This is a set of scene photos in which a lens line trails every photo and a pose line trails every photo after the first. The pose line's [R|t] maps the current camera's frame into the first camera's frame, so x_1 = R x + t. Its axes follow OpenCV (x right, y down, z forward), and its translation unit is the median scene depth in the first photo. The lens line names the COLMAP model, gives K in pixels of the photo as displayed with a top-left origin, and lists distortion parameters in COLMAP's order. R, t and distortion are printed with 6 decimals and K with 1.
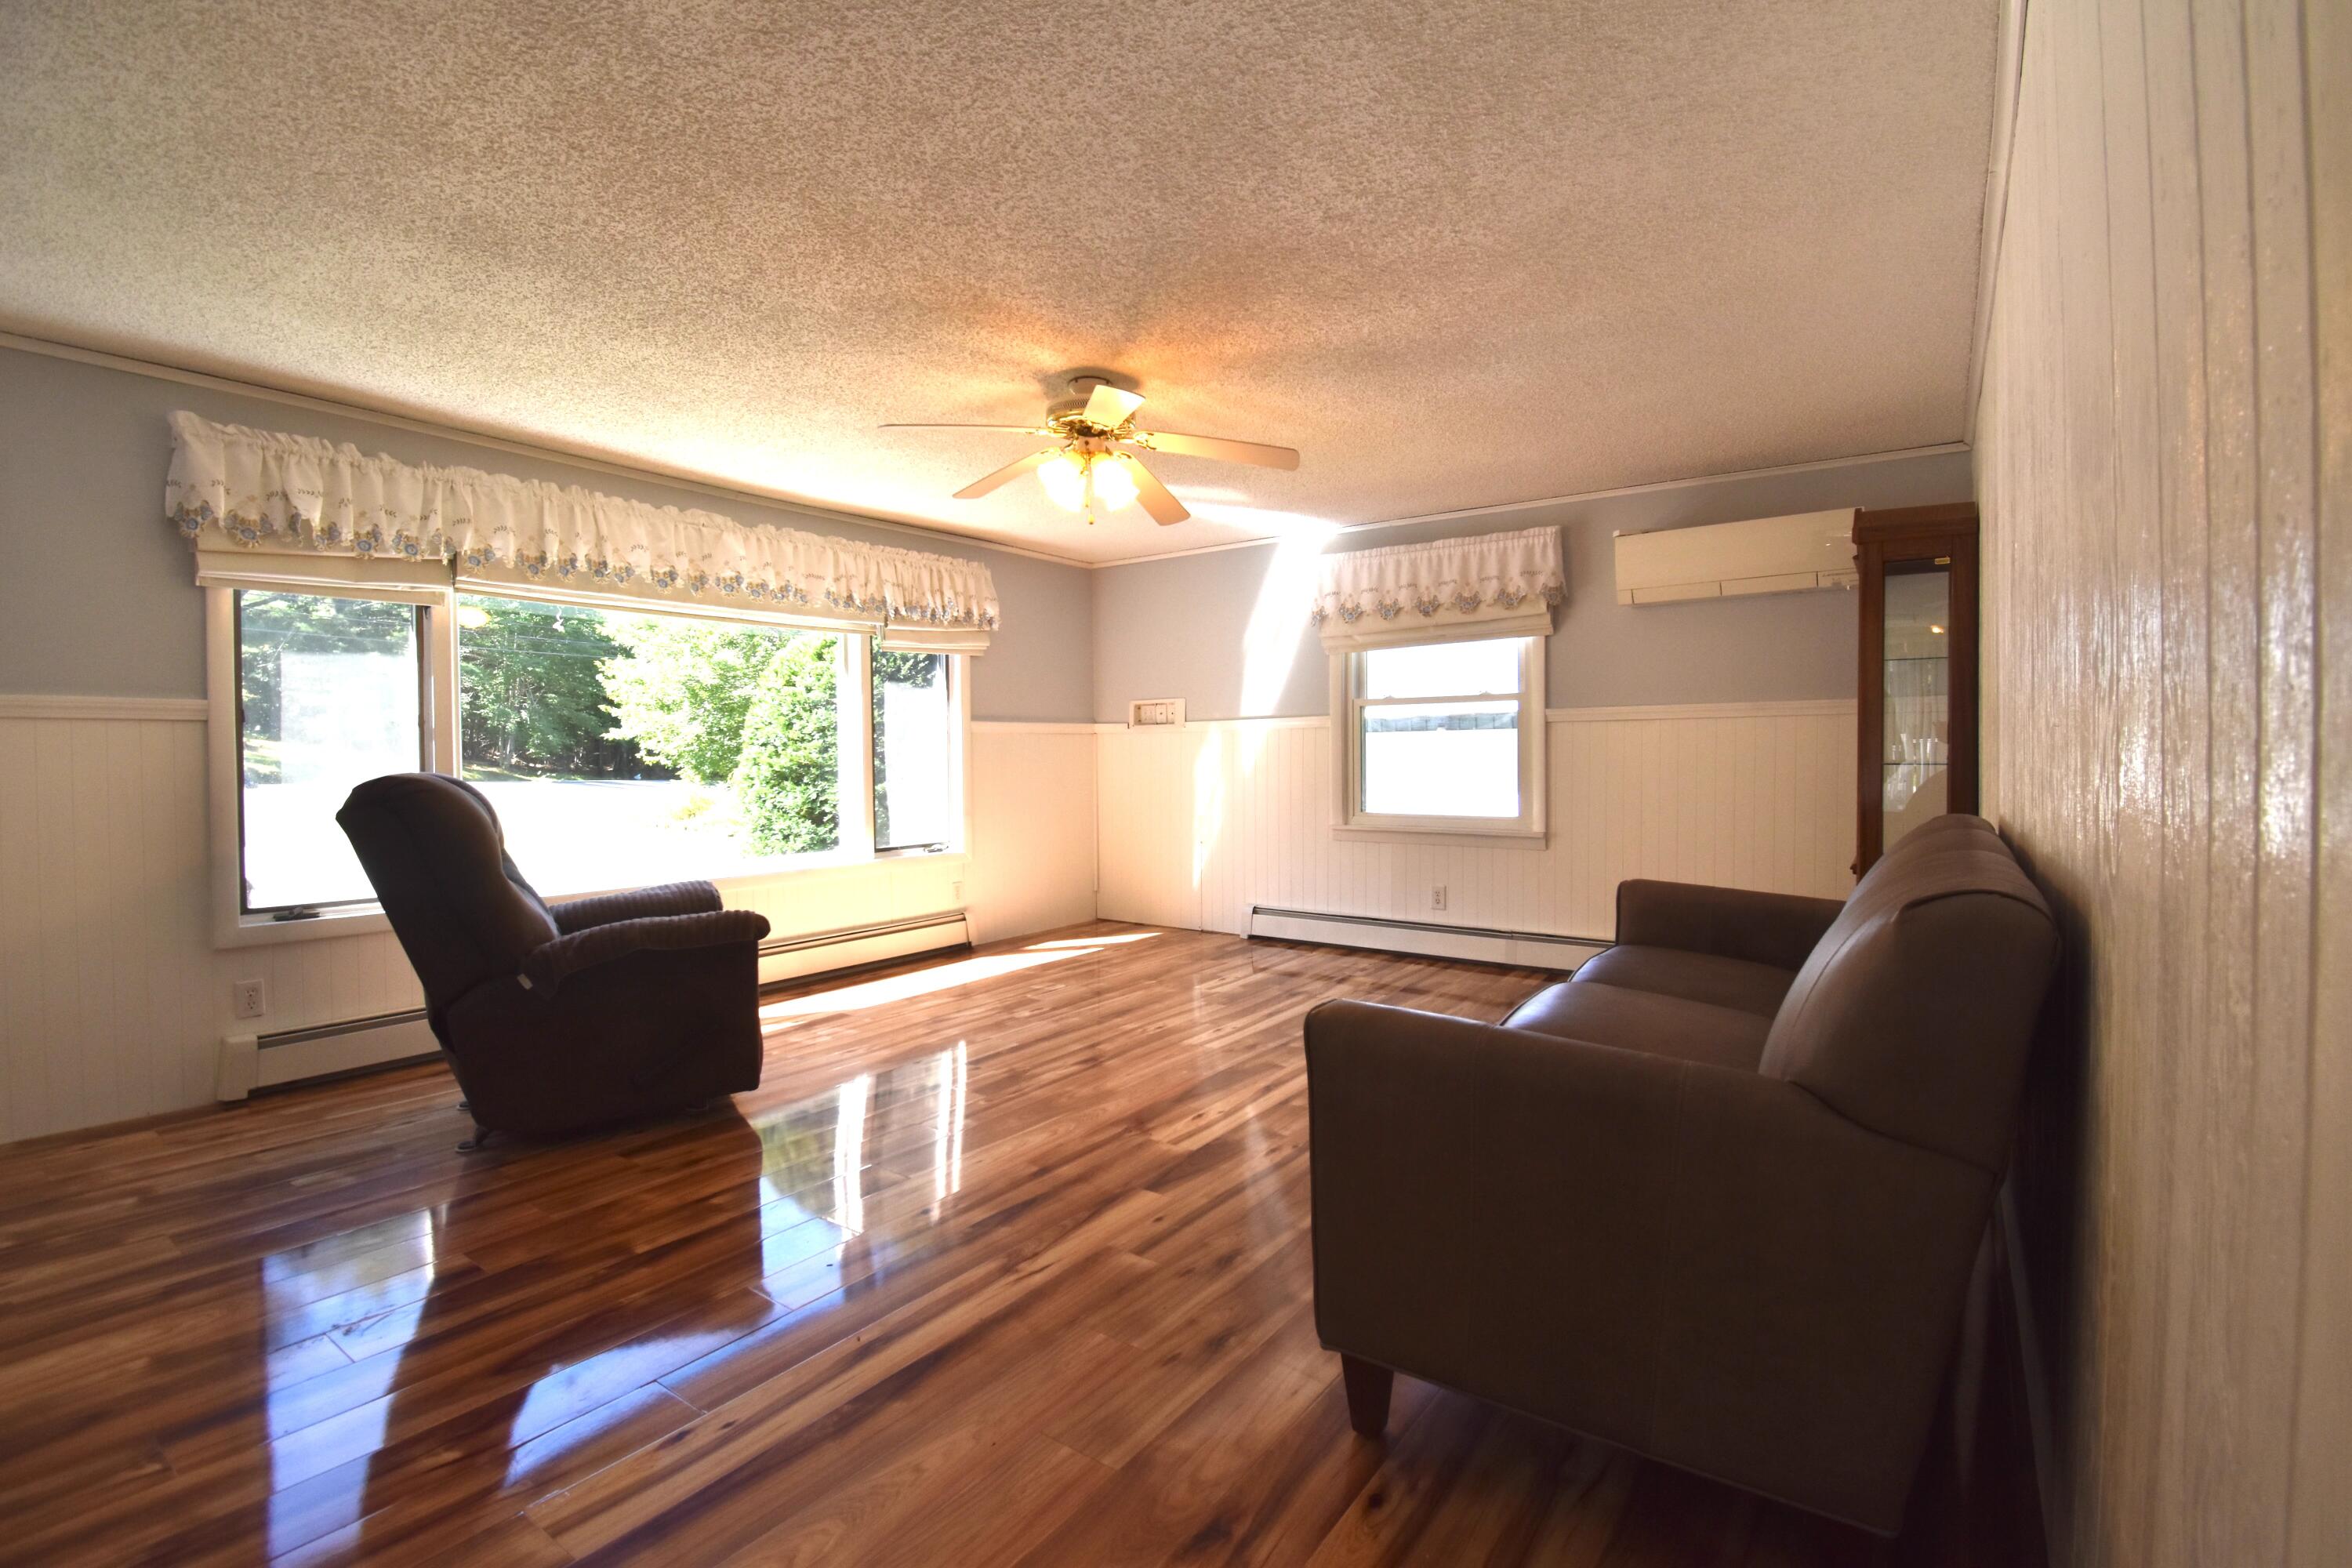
lens RADIAL K [[1044.1, 0, 1199.6], [0, 1044.1, 772.0], [0, 0, 1]] dist [0.000577, -0.007991]
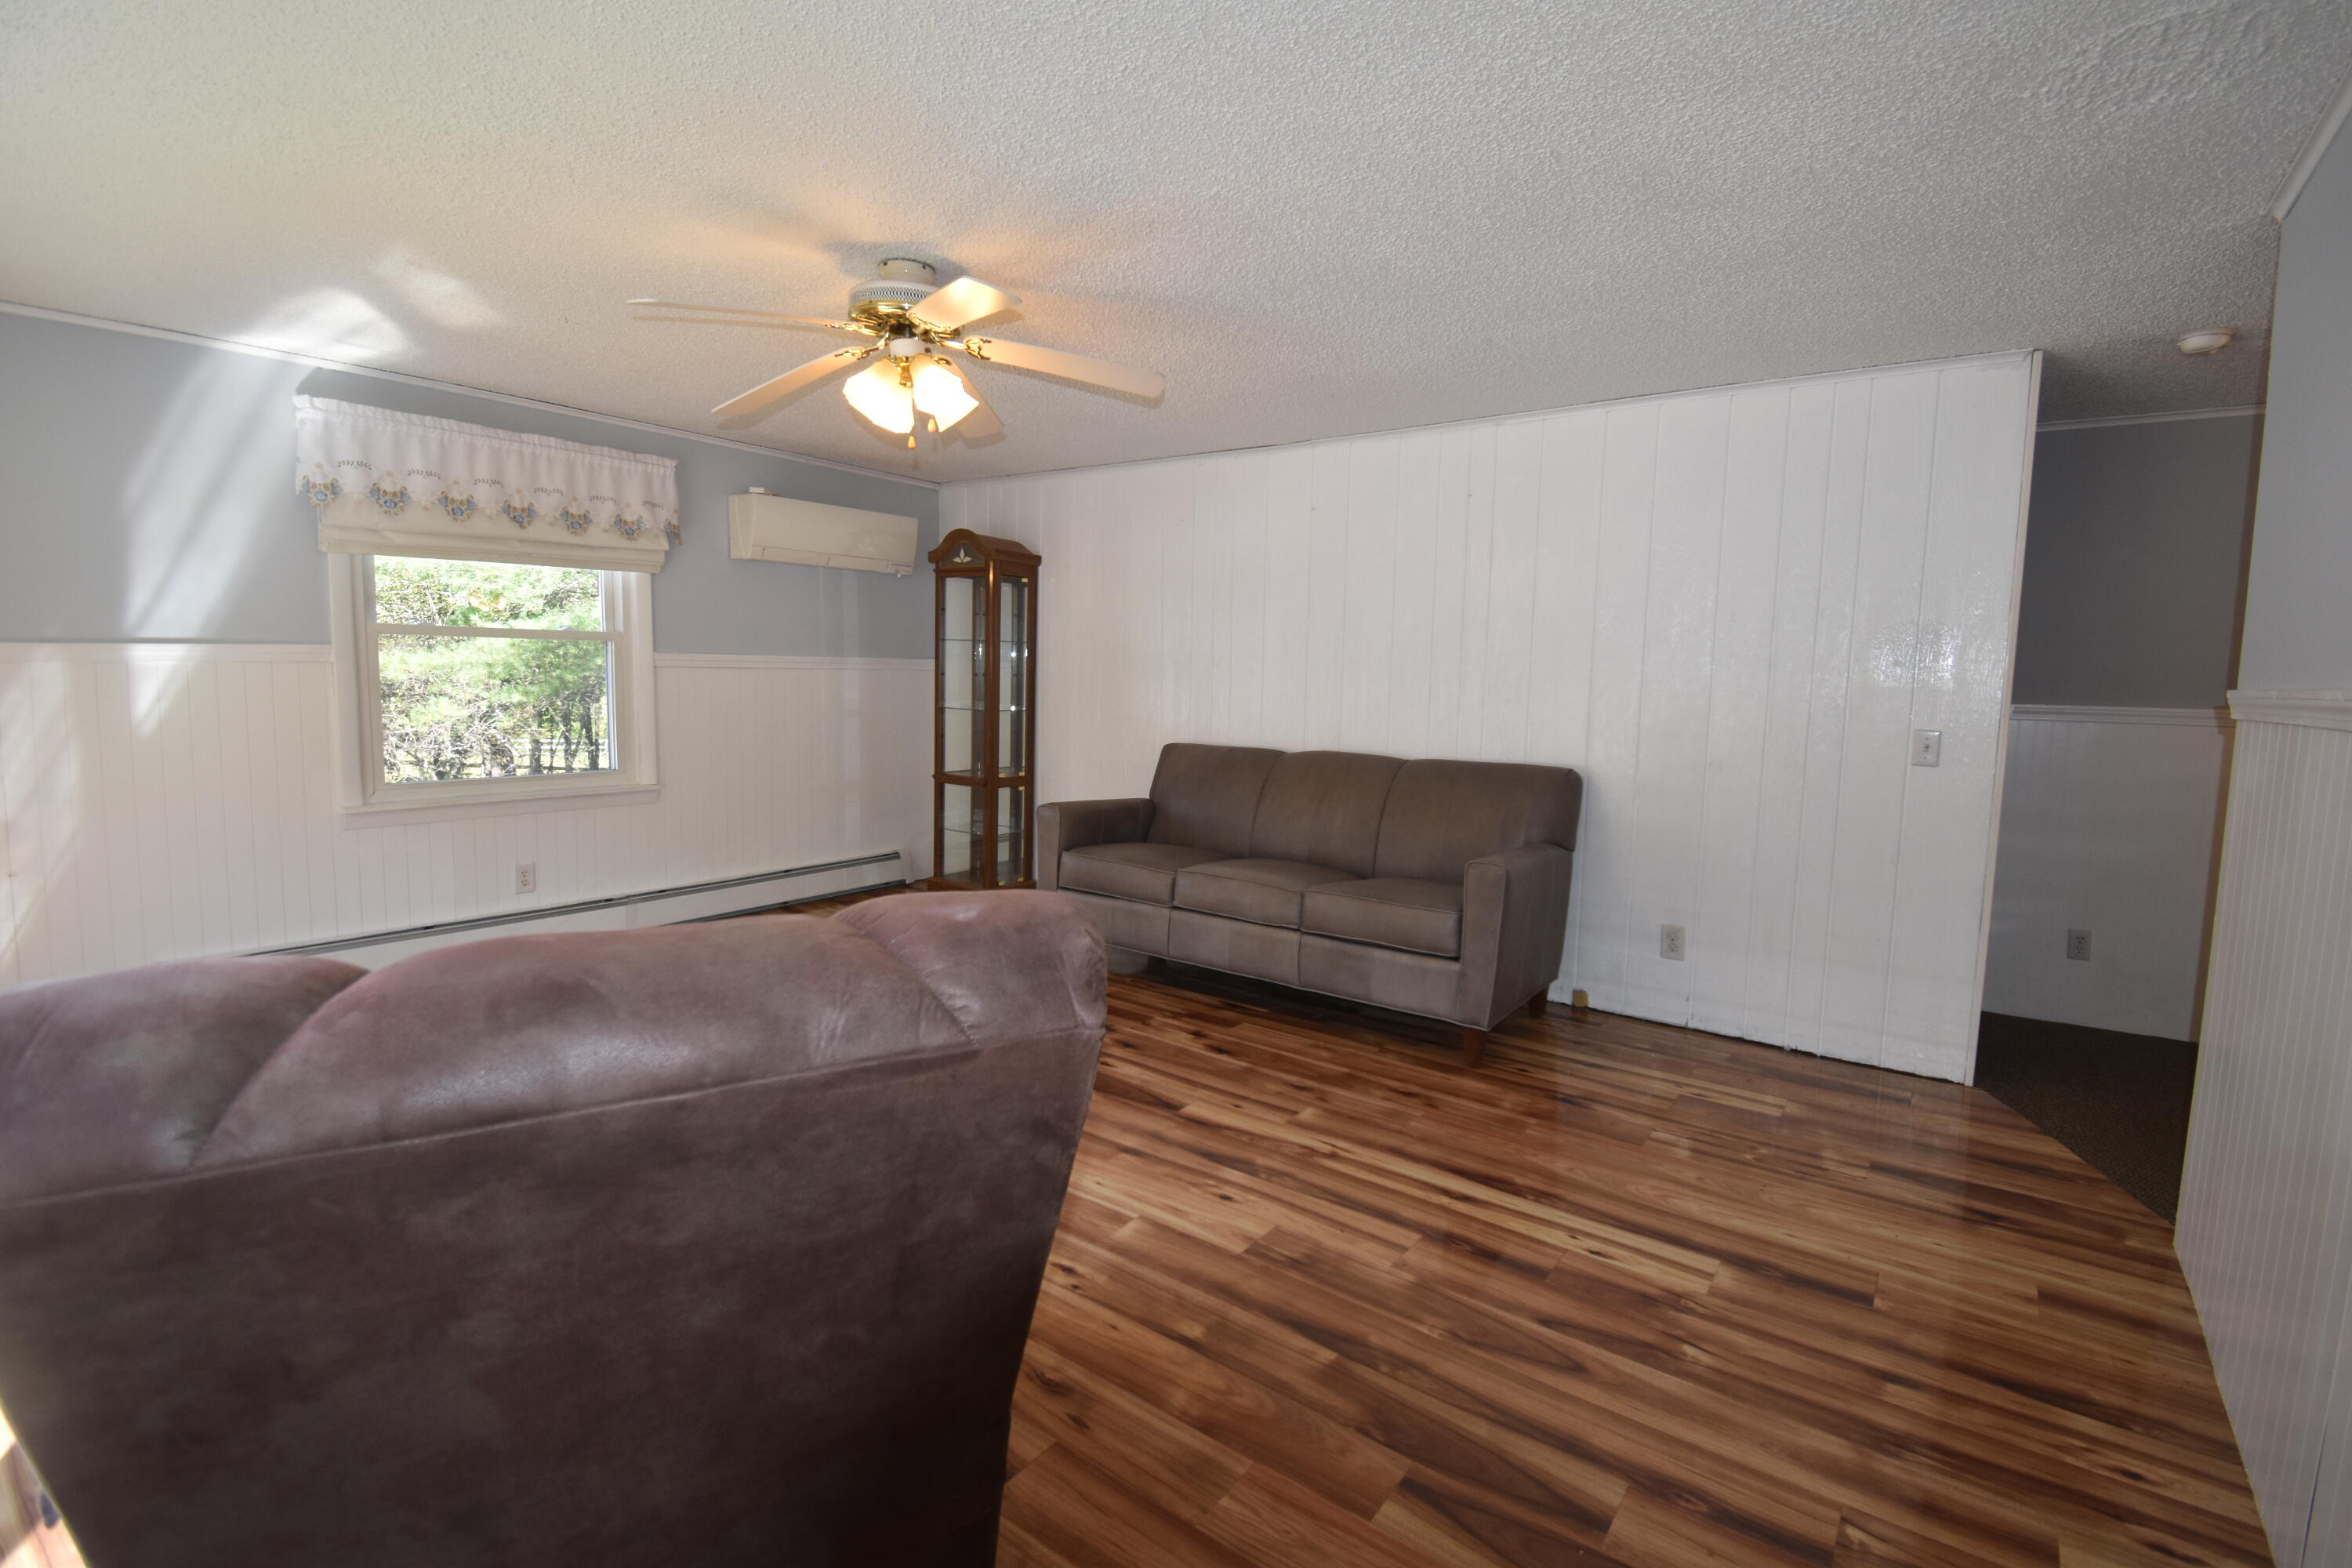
lens RADIAL K [[1044.1, 0, 1200.7], [0, 1044.1, 780.8], [0, 0, 1]] dist [0.000577, -0.007991]
pose [[0.025517, -0.090911, 0.995532, -0.601813], [-0.002248, 0.995849, 0.090998, -0.033405], [-0.999672, -0.004560, 0.025206, 0.492672]]
